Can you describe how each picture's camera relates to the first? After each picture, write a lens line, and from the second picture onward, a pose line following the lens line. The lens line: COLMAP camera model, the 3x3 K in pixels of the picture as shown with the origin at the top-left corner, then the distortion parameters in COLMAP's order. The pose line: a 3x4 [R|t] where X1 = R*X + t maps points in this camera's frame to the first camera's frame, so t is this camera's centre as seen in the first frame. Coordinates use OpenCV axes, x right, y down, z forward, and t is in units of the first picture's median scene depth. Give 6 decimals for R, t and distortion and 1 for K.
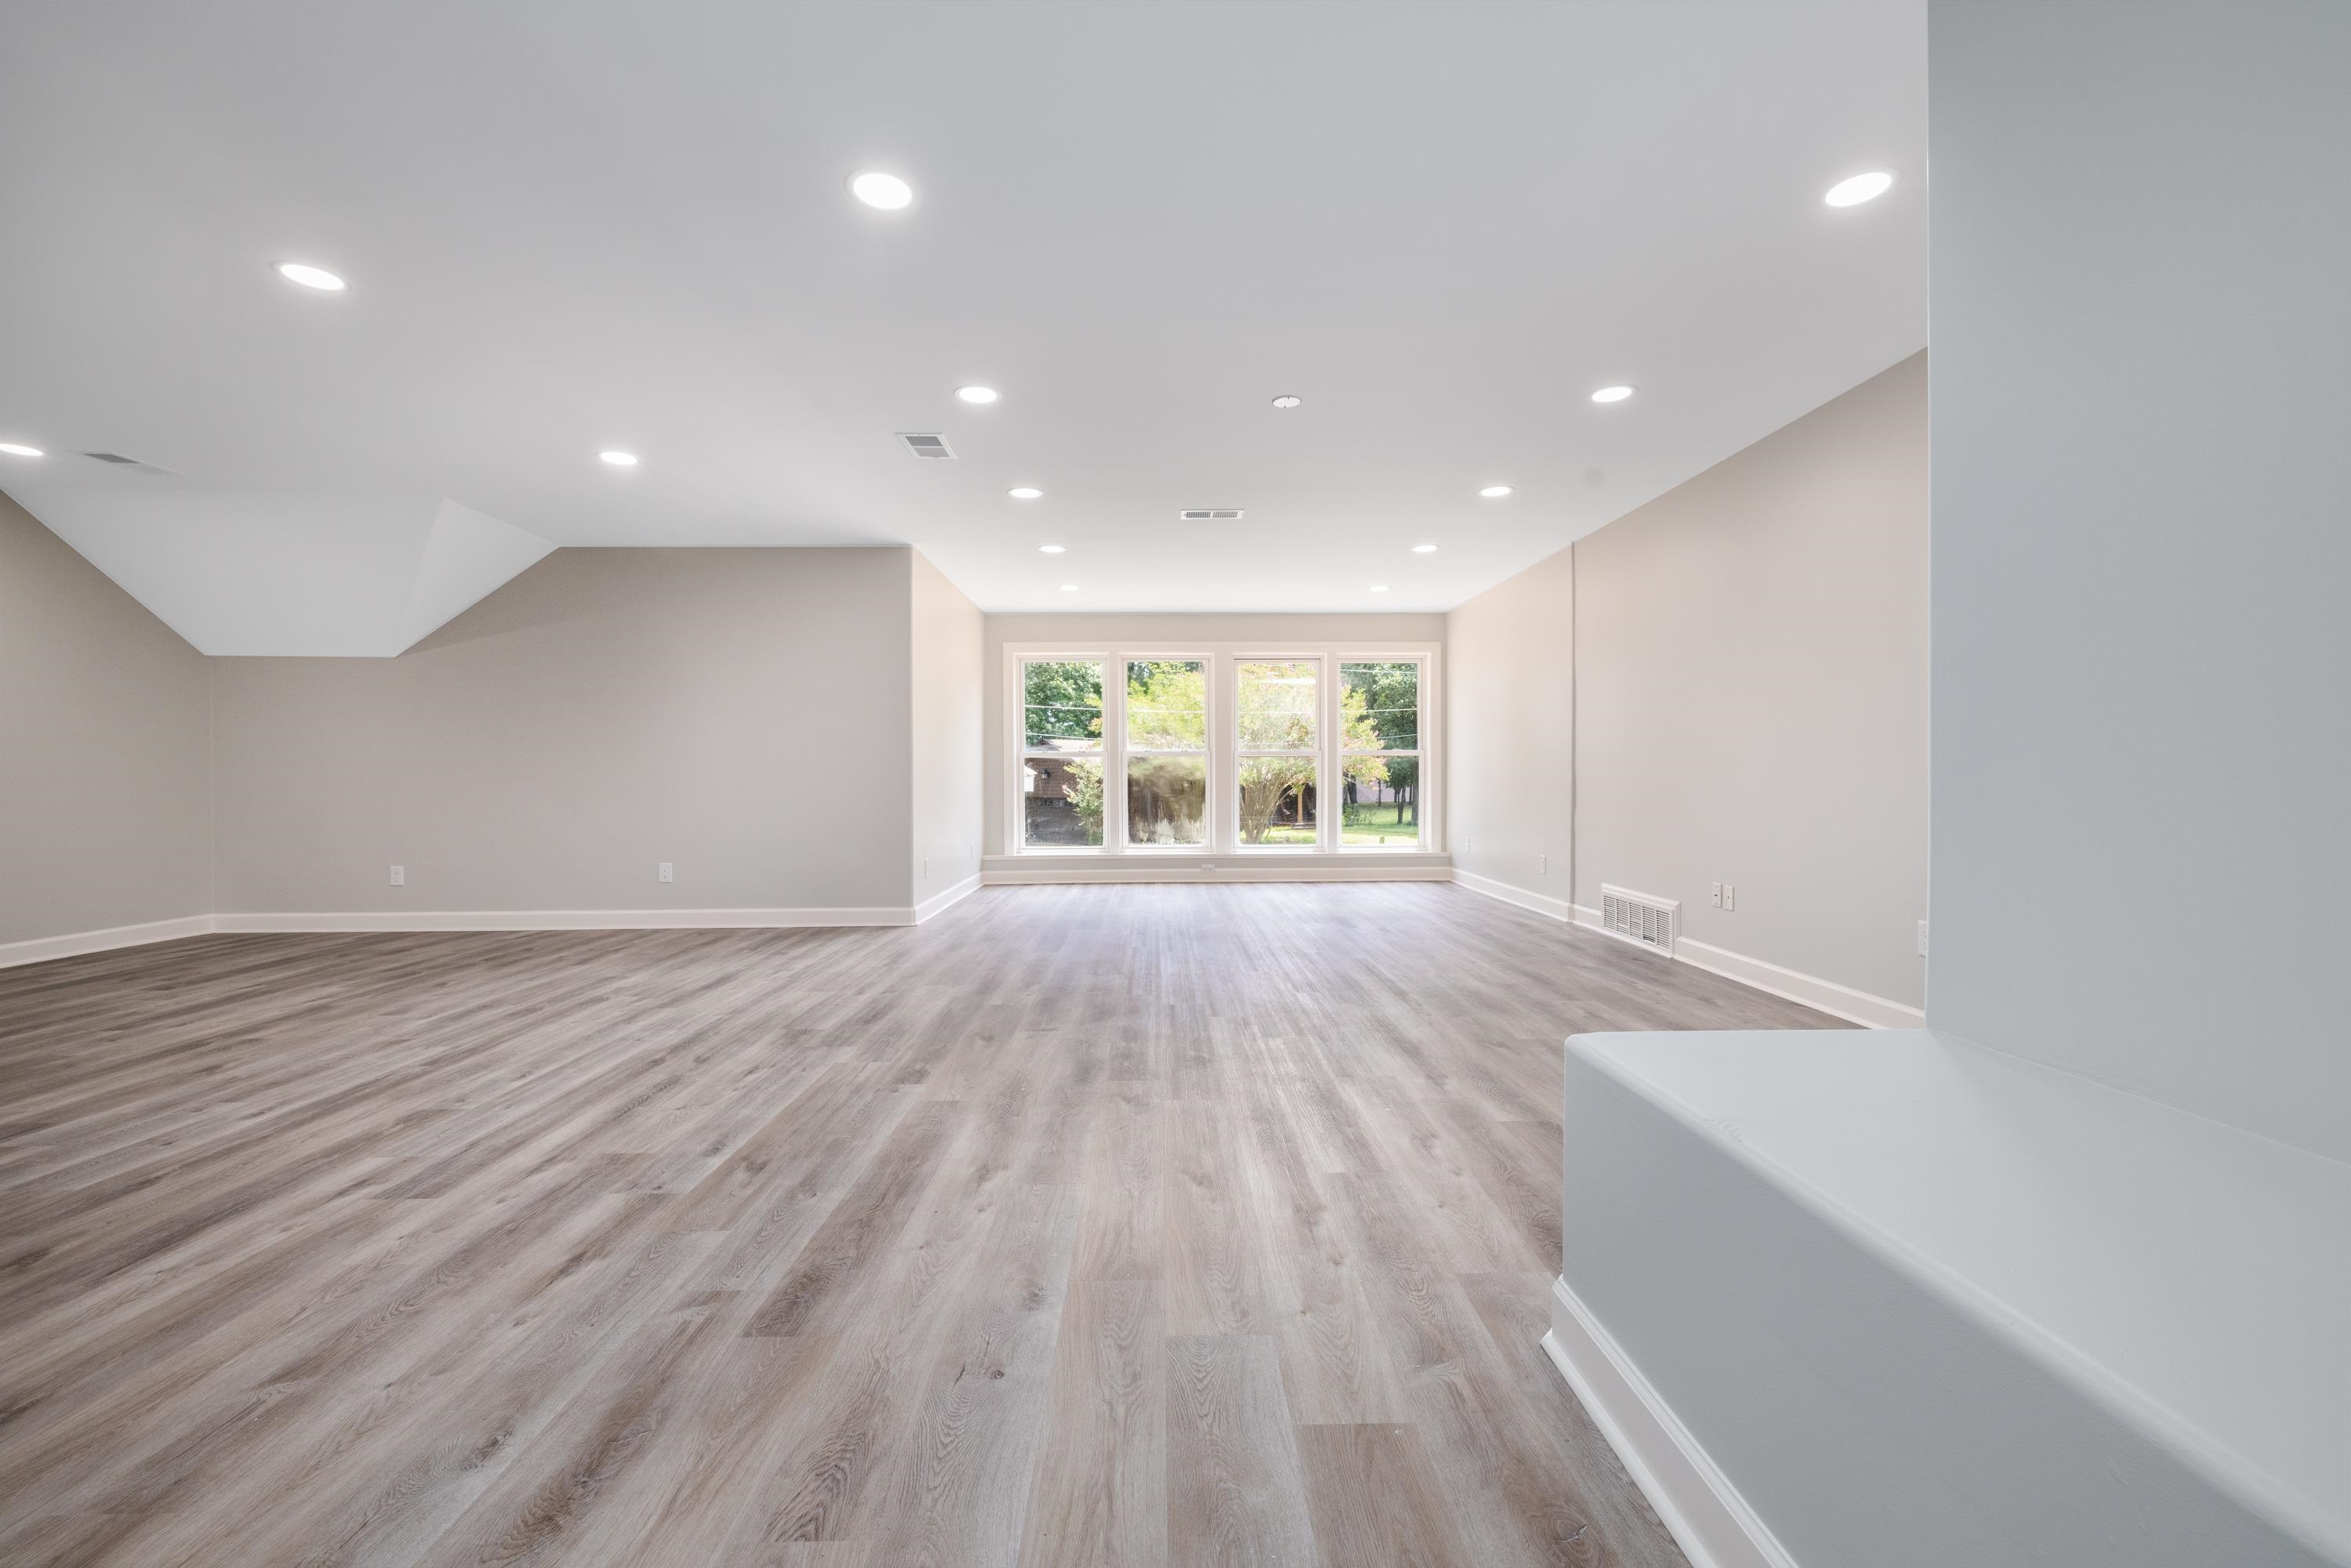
lens RADIAL K [[1016.2, 0, 1166.0], [0, 1016.2, 785.1], [0, 0, 1]] dist [-0.000765, 0.000633]
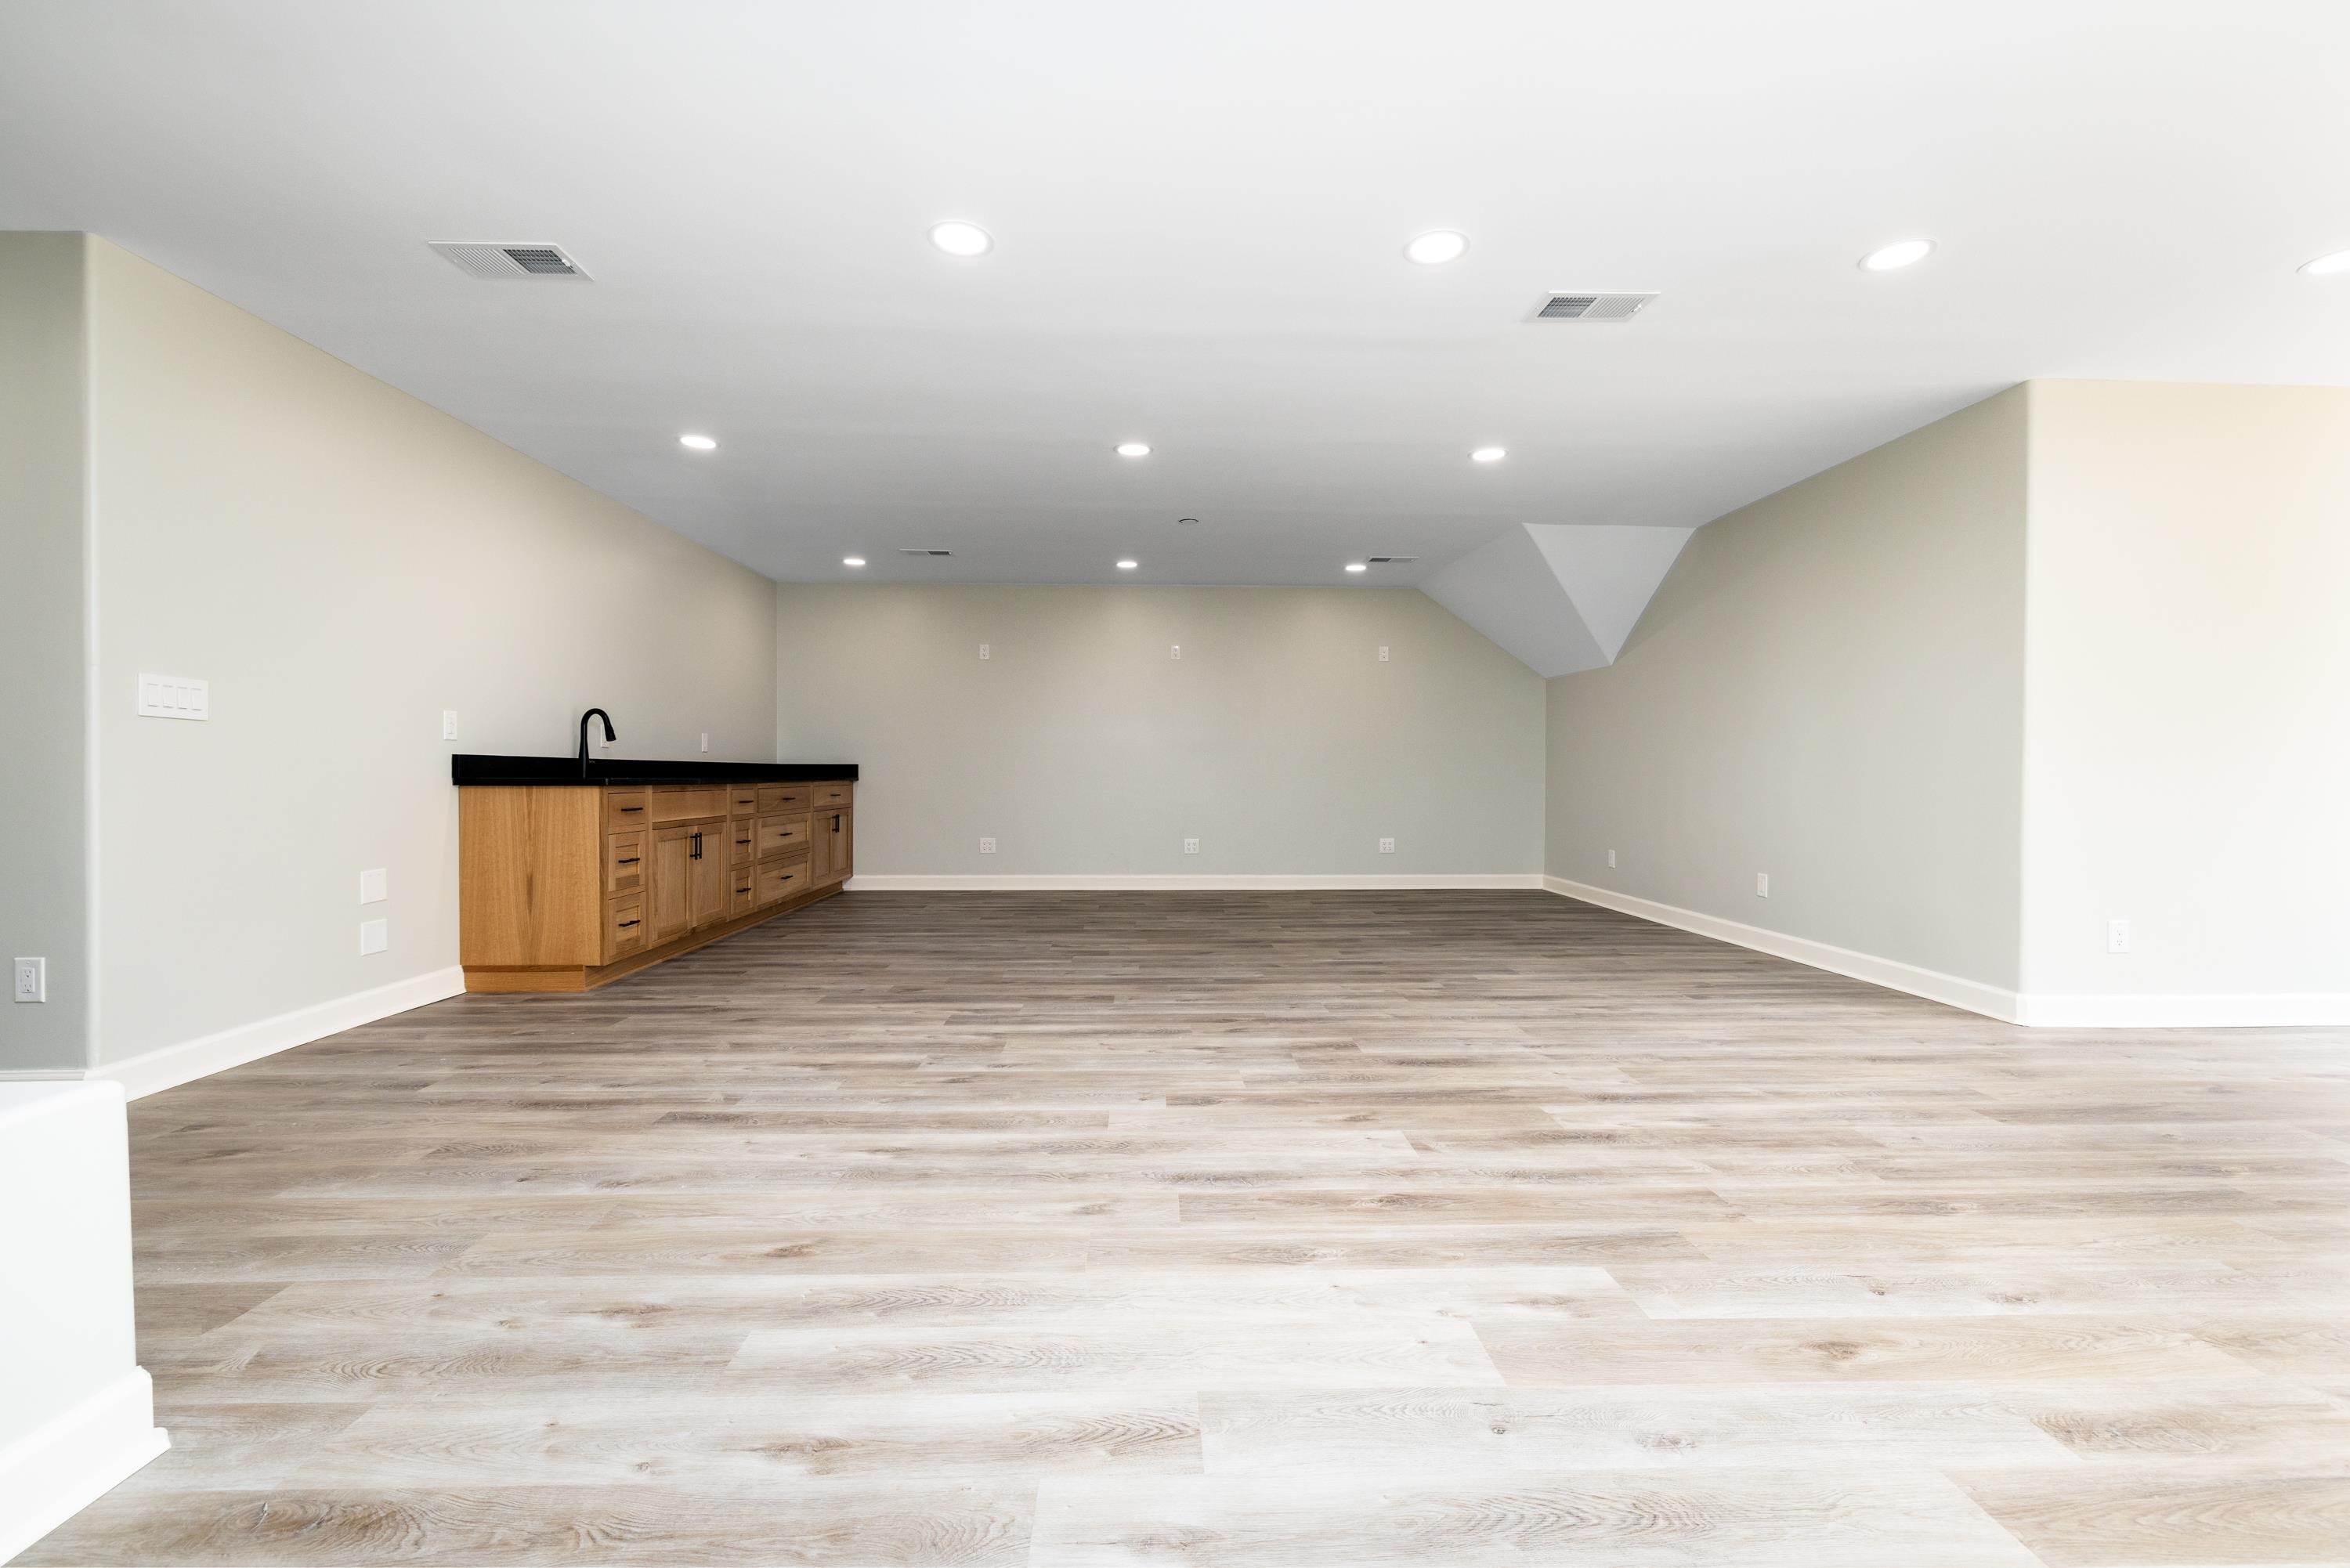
lens RADIAL K [[1015.7, 0, 1162.4], [0, 1015.7, 771.1], [0, 0, 1]] dist [-0.000765, 0.000633]
pose [[-0.015283, 0.003373, -0.999878, 0.993245], [-0.010776, 0.999936, 0.003538, -0.008602], [0.999825, 0.010829, -0.015246, 1.522474]]
